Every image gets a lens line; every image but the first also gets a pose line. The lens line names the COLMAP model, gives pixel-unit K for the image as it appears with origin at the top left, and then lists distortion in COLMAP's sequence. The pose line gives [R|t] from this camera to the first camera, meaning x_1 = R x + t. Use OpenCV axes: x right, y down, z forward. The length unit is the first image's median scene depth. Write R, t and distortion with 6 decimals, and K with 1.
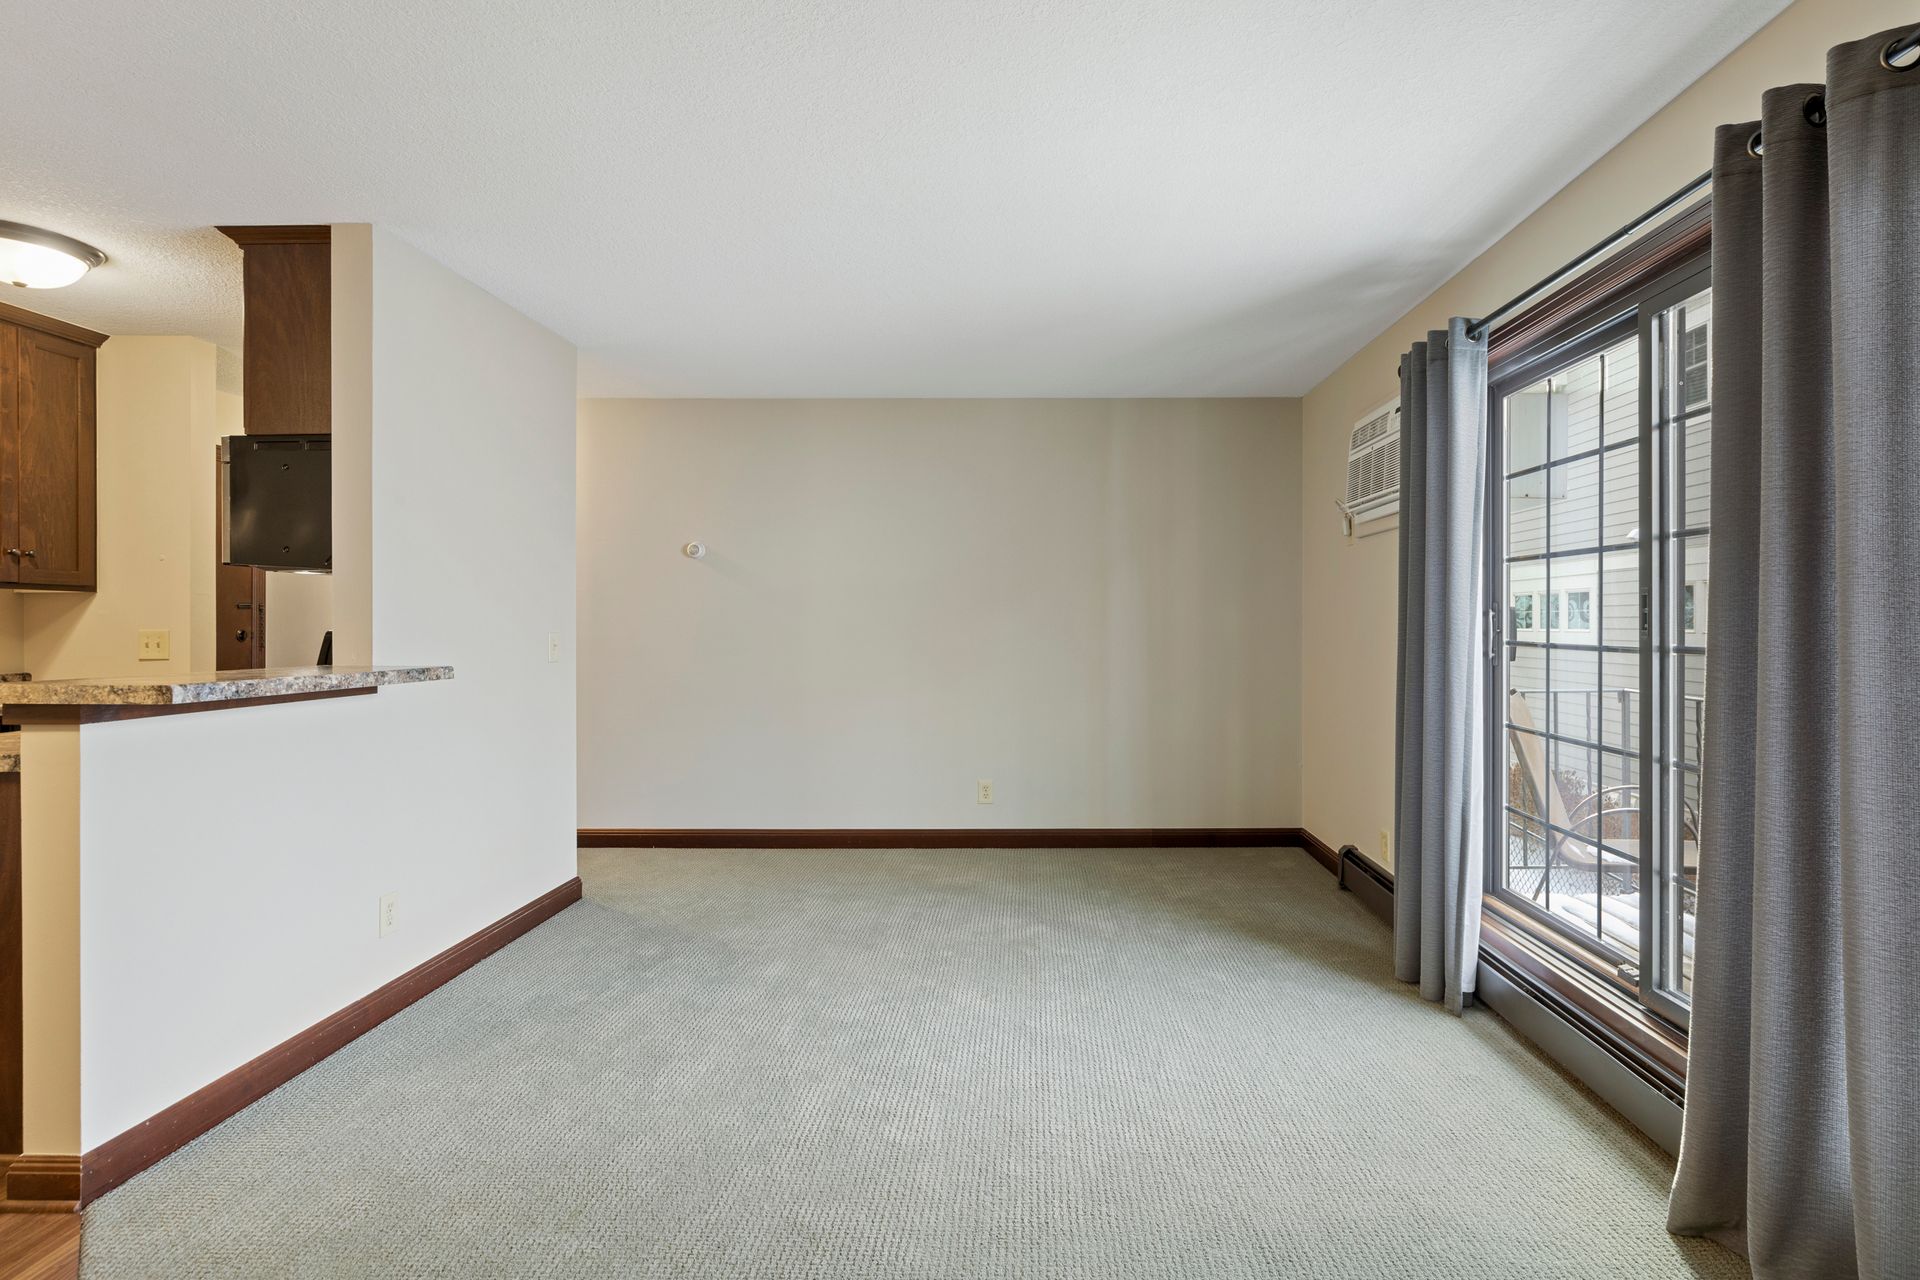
lens RADIAL K [[919.5, 0, 1023.0], [0, 919.5, 623.5], [0, 0, 1]] dist [-0.001877, 0.000134]
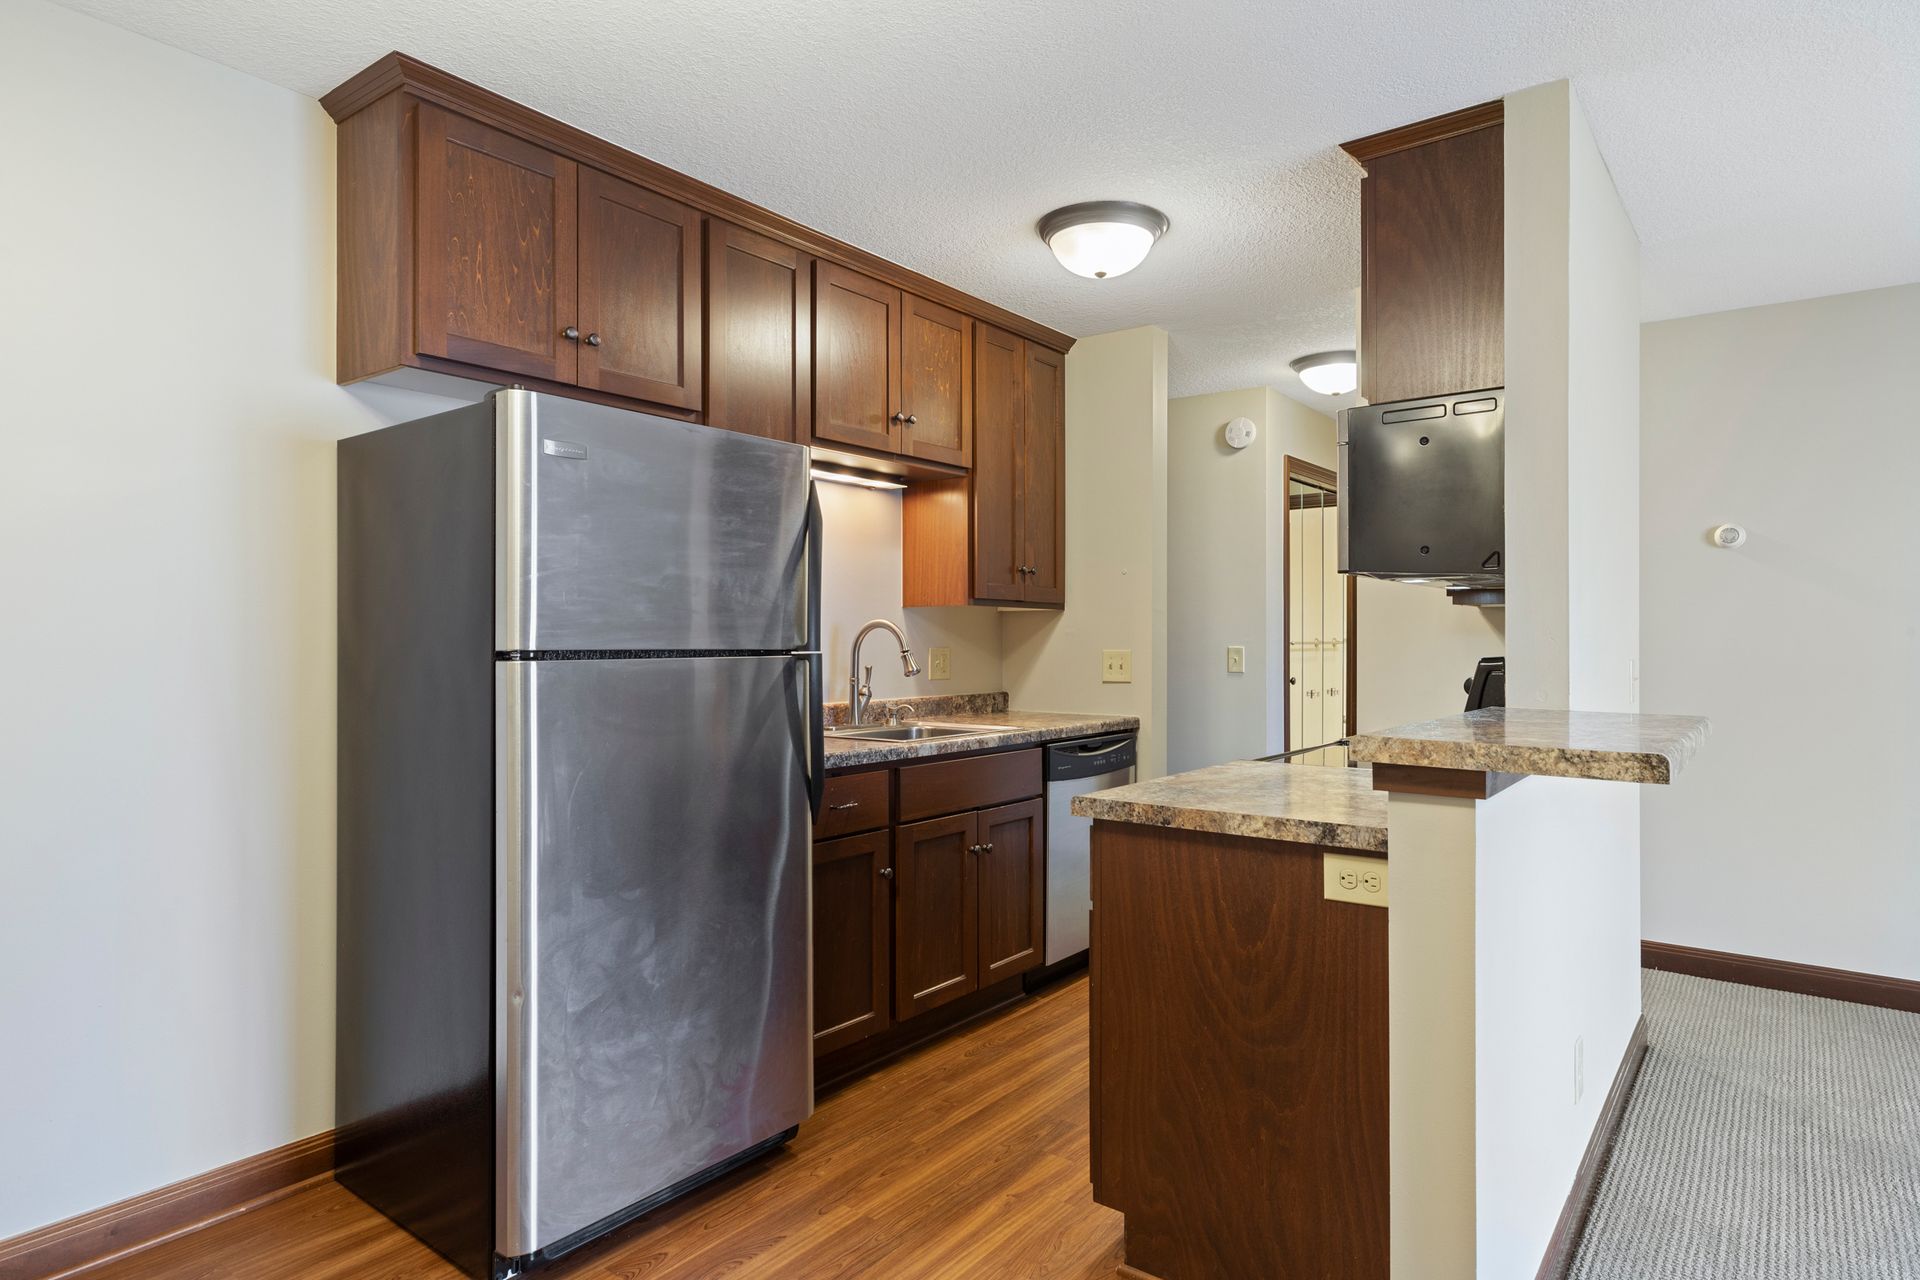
lens RADIAL K [[1069.6, 0, 982.5], [0, 1069.6, 629.1], [0, 0, 1]] dist [0.005248, 0.000485]
pose [[0.801631, -0.001756, -0.597816, -0.548175], [-0.003244, 0.999968, -0.007288, -0.008022], [0.597810, 0.007782, 0.801600, 0.076932]]
